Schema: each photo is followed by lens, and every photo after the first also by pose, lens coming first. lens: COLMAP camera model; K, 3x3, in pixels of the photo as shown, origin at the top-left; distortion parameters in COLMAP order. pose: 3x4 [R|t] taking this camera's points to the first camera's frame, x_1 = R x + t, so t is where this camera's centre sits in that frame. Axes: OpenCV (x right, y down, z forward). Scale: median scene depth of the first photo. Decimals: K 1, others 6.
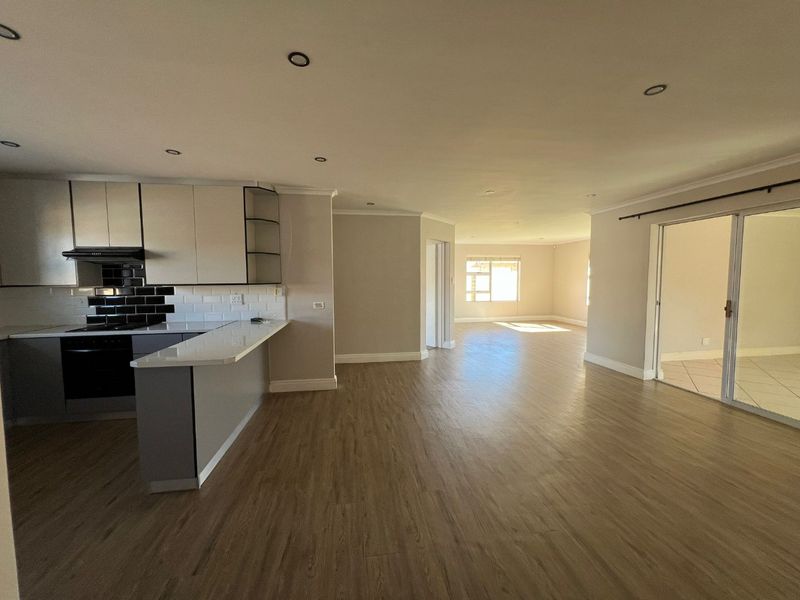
lens RADIAL K [[318.9, 0, 400.5], [0, 318.9, 296.3], [0, 0, 1]] dist [0.008297, -0.008135]
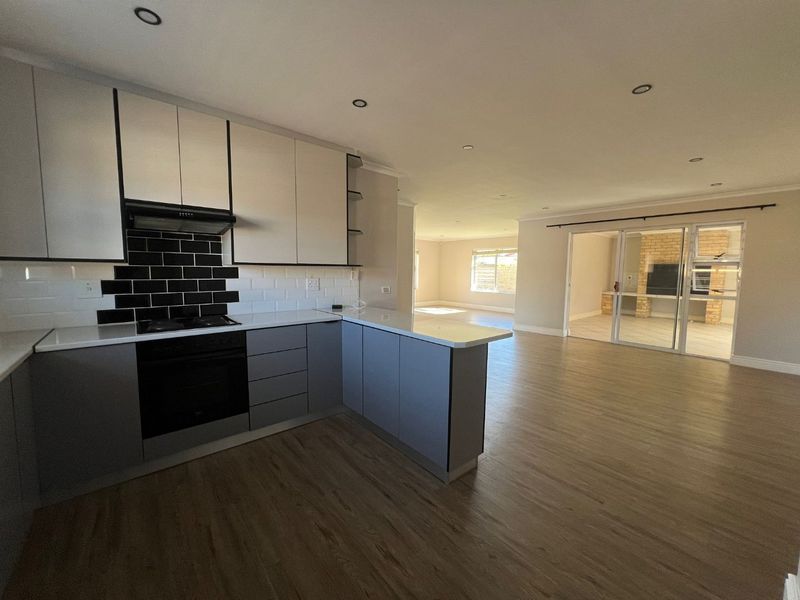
lens RADIAL K [[318.9, 0, 400.5], [0, 318.9, 296.3], [0, 0, 1]] dist [0.008297, -0.008135]
pose [[0.847886, -0.027057, 0.529488, -0.793177], [0.015162, 0.999526, 0.026796, 0.024574], [-0.529962, -0.014692, 0.847894, 0.166206]]
